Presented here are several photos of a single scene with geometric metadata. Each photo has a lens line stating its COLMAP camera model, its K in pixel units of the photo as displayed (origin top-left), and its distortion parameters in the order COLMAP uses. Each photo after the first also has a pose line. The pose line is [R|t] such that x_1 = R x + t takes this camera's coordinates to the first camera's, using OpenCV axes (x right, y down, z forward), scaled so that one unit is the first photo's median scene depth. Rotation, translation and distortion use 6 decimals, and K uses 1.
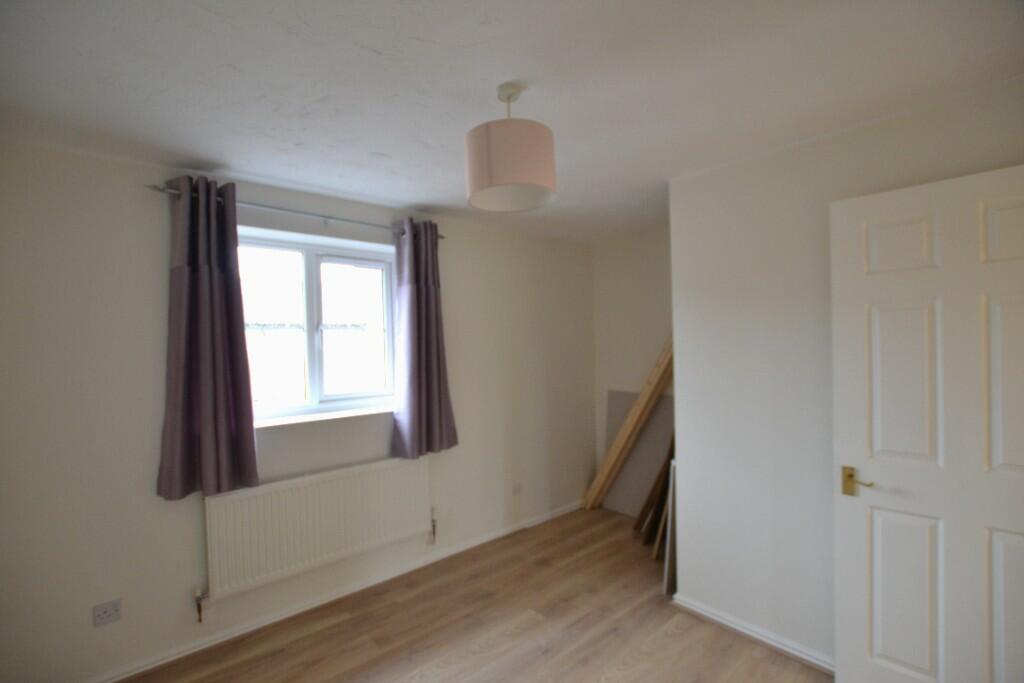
lens RADIAL K [[456.3, 0, 512.7], [0, 456.3, 348.5], [0, 0, 1]] dist [-0.040729, 0.009115]
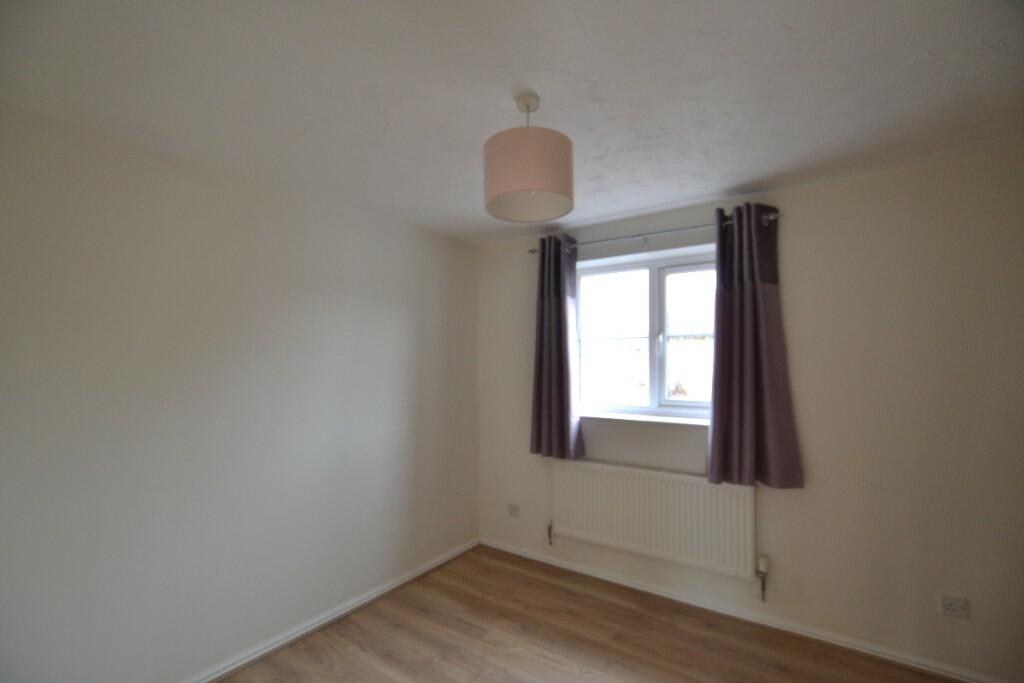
lens RADIAL K [[456.3, 0, 512.7], [0, 456.3, 348.5], [0, 0, 1]] dist [-0.040729, 0.009115]
pose [[0.223376, -0.000306, -0.974732, 0.654202], [-0.009535, 0.999951, -0.002500, -0.012877], [0.974686, 0.009853, 0.223362, 0.509546]]
